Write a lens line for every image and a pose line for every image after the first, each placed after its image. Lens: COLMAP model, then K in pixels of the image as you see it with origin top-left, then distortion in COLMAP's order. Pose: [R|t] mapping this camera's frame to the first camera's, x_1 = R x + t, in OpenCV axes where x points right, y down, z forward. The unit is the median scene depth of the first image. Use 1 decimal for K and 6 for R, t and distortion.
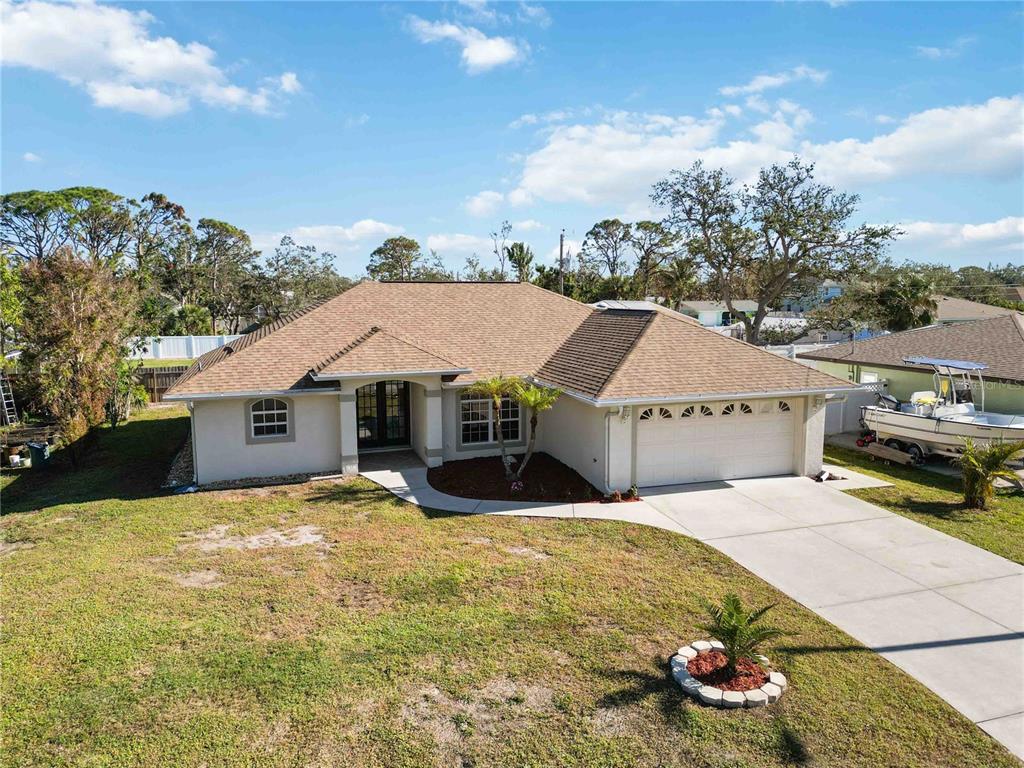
lens RADIAL K [[714.9, 0, 512.0], [0, 714.9, 384.0], [0, 0, 1]] dist [0.086214, -0.087473]
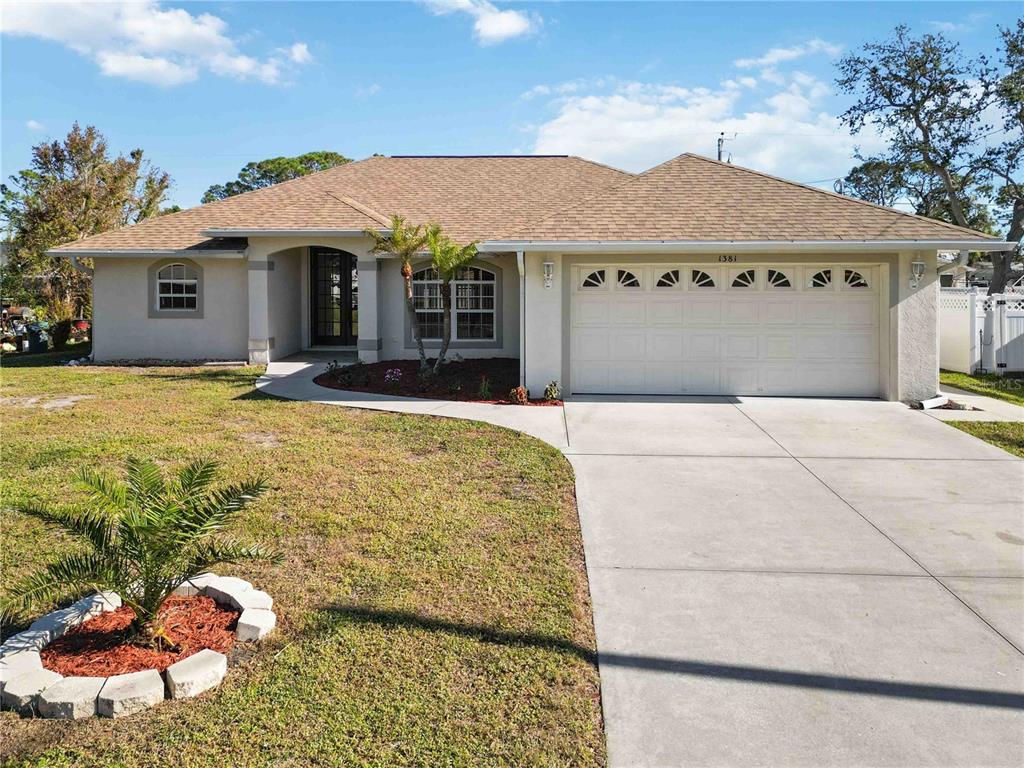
lens RADIAL K [[752.9, 0, 511.8], [0, 752.9, 279.8], [0, 0, 1]] dist [0.057698, -0.042235]
pose [[0.933639, 0.006870, -0.358149, 0.361389], [-0.049360, 0.992746, -0.109630, 0.122435], [0.354798, 0.120033, 0.927206, 0.342001]]
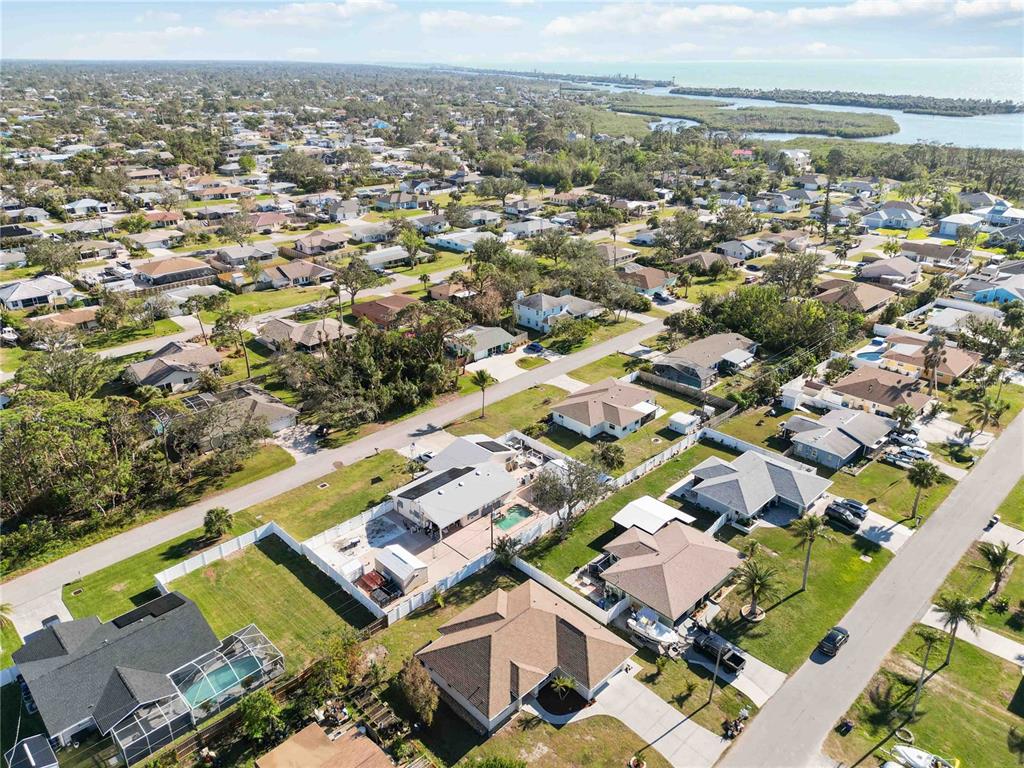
lens RADIAL K [[714.9, 0, 512.0], [0, 714.9, 384.0], [0, 0, 1]] dist [0.086214, -0.087473]
pose [[0.901888, -0.177847, 0.393661, -1.535750], [0.057091, 0.952395, 0.299473, -2.791640], [-0.428181, -0.247617, 0.869107, -1.940857]]
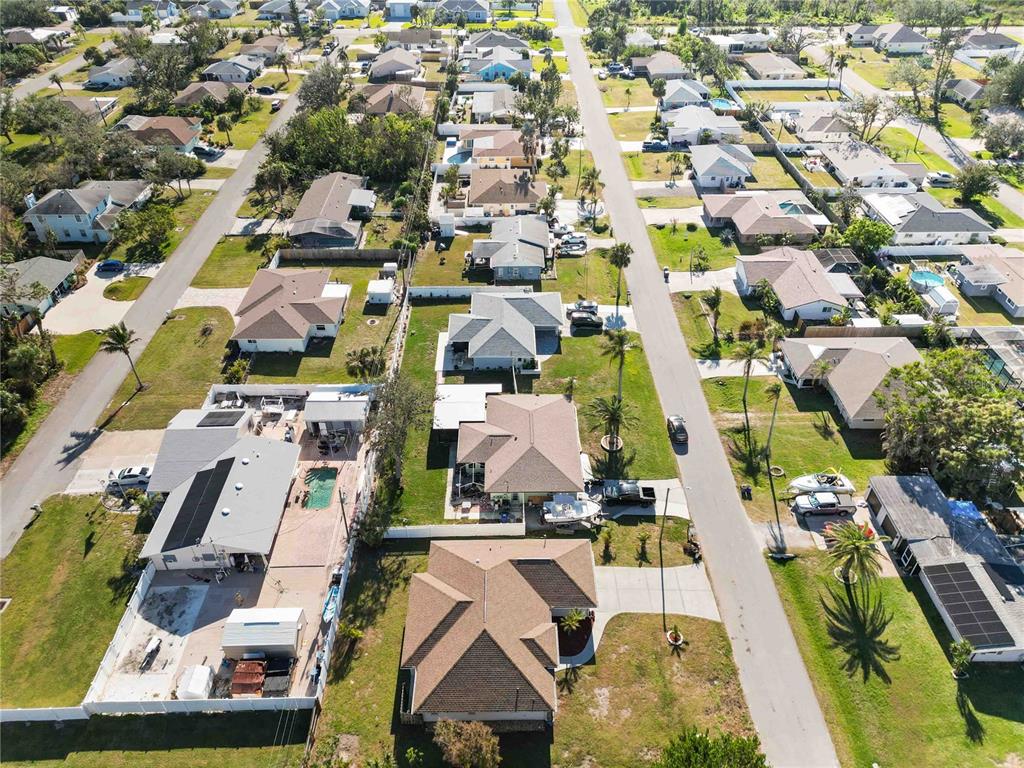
lens RADIAL K [[714.9, 0, 512.0], [0, 714.9, 384.0], [0, 0, 1]] dist [0.086214, -0.087473]
pose [[0.312235, -0.585447, 0.748172, -2.062272], [0.125218, 0.806037, 0.578468, -3.016407], [-0.941717, -0.086933, 0.324981, 0.242191]]
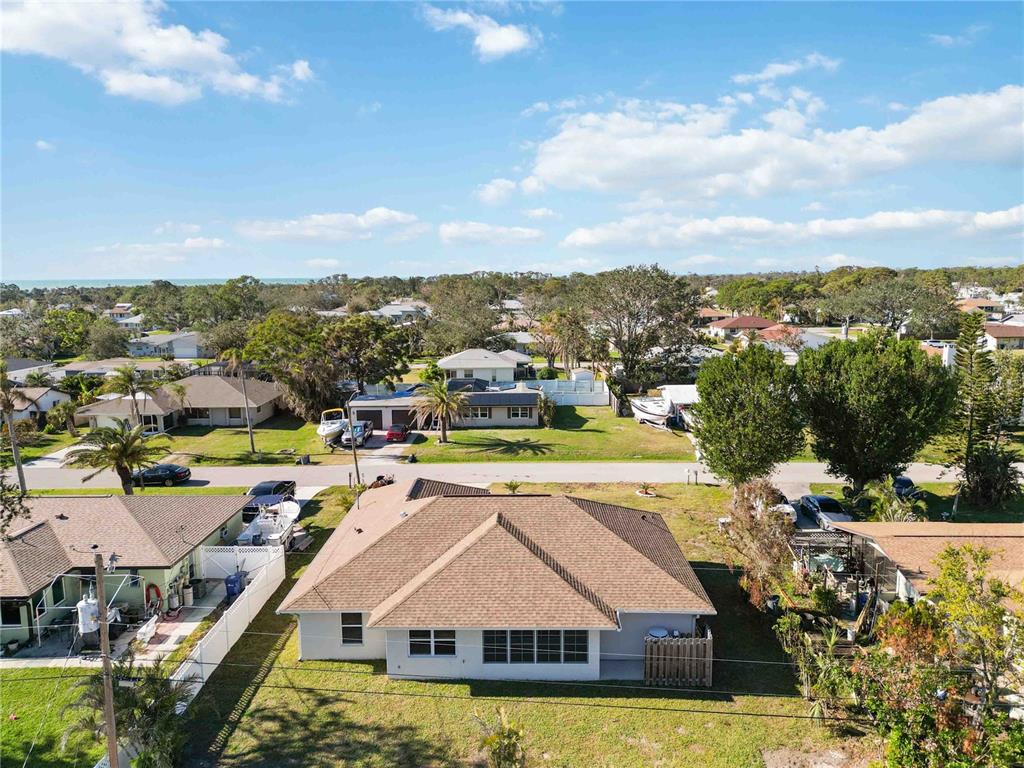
lens RADIAL K [[714.9, 0, 512.0], [0, 714.9, 384.0], [0, 0, 1]] dist [0.086214, -0.087473]
pose [[-0.941381, -0.041531, 0.334780, -0.753531], [0.054540, 0.960600, 0.272531, -0.982034], [-0.332908, 0.274814, -0.902025, 2.986238]]
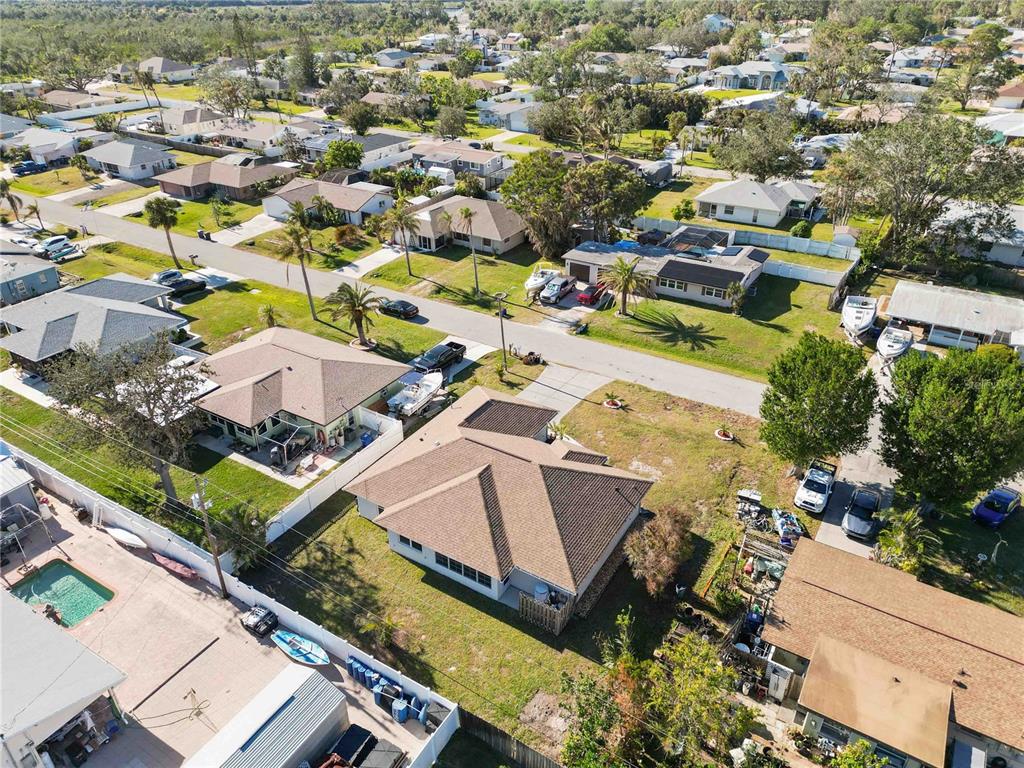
lens RADIAL K [[714.9, 0, 512.0], [0, 714.9, 384.0], [0, 0, 1]] dist [0.086214, -0.087473]
pose [[-0.634209, -0.385559, 0.670166, -1.758147], [0.108171, 0.814014, 0.570685, -1.838908], [-0.765557, 0.434426, -0.474549, 2.468743]]
